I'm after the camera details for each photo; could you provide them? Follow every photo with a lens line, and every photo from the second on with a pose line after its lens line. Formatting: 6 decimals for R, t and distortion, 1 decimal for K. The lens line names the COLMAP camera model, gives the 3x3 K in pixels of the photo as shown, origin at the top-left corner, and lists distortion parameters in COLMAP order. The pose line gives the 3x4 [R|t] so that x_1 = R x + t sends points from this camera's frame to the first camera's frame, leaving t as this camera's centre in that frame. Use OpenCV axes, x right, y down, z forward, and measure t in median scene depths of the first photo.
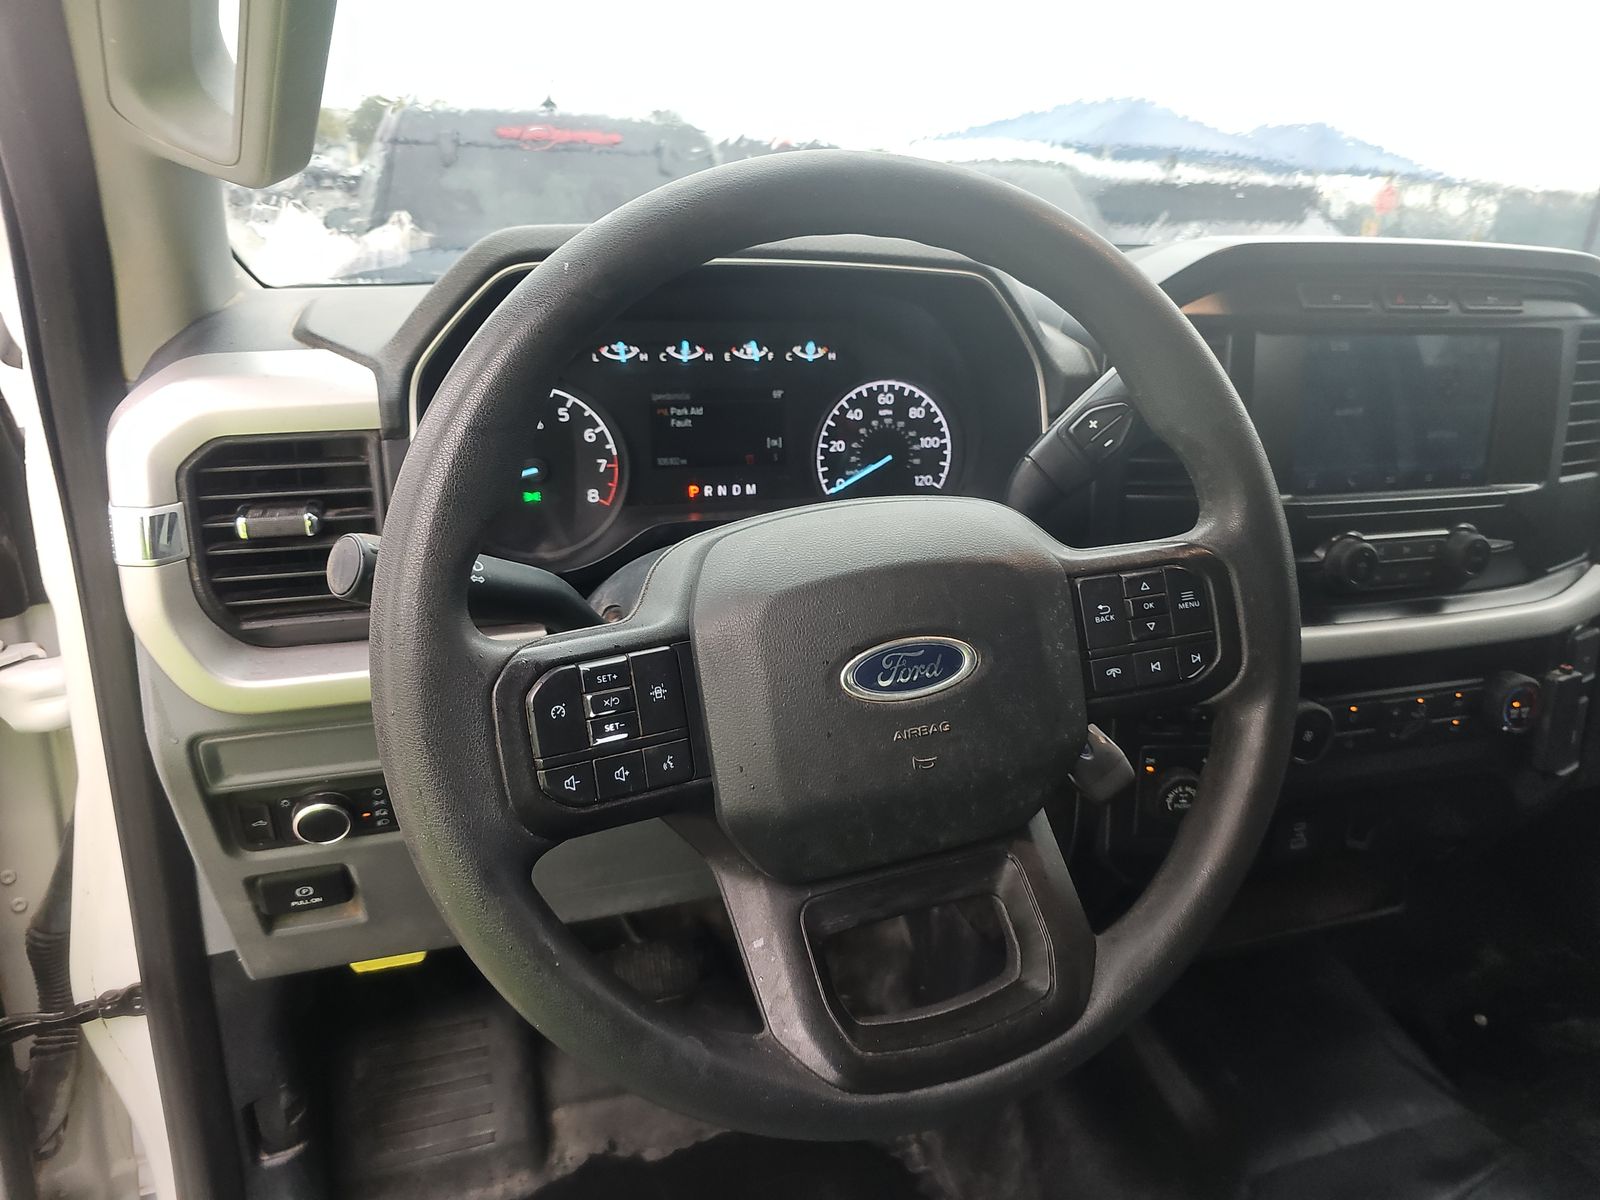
lens RADIAL K [[1079.6, 0, 825.1], [0, 1079.6, 605.0], [0, 0, 1]] dist [0.070440, -0.092220]
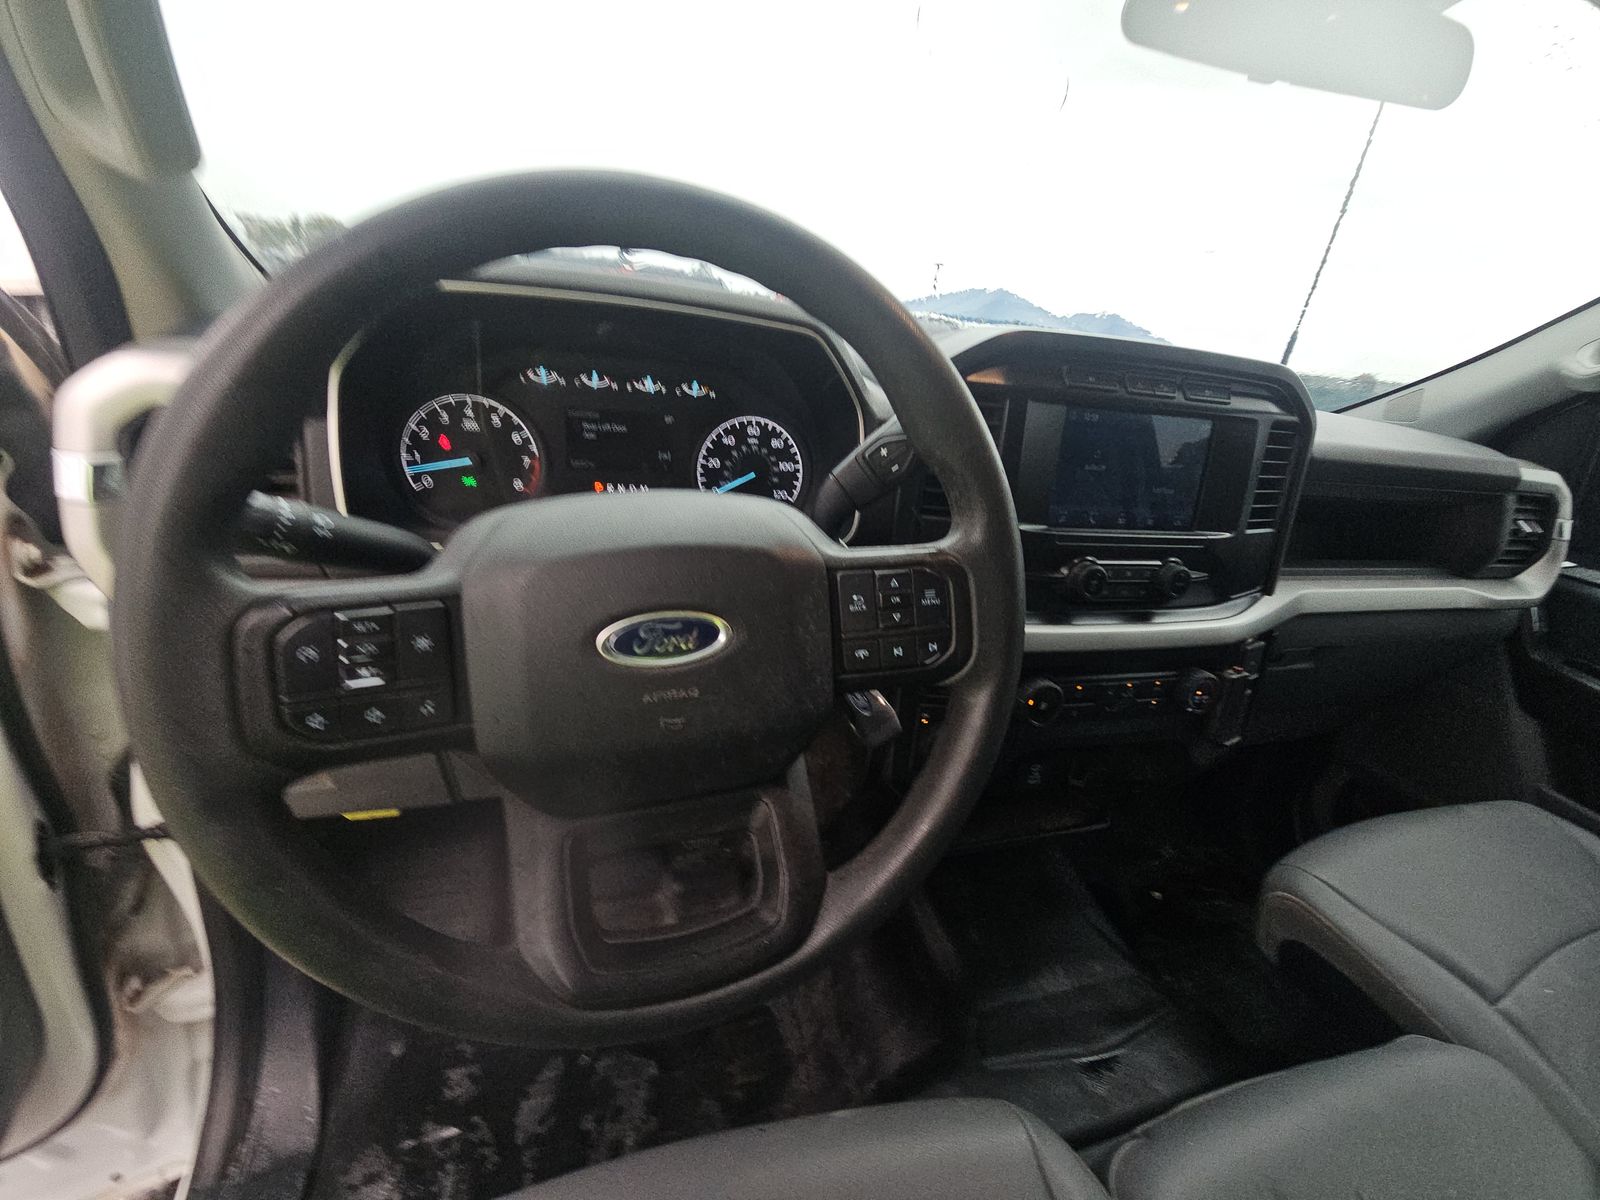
lens RADIAL K [[643.0, 0, 800.0], [0, 643.0, 600.0], [0, 0, 1]] dist [0.001992, -0.009418]
pose [[0.997048, 0.076729, -0.002793, 0.136525], [-0.076652, 0.996825, 0.021564, -0.004093], [0.004439, -0.021286, 0.999764, 0.210818]]
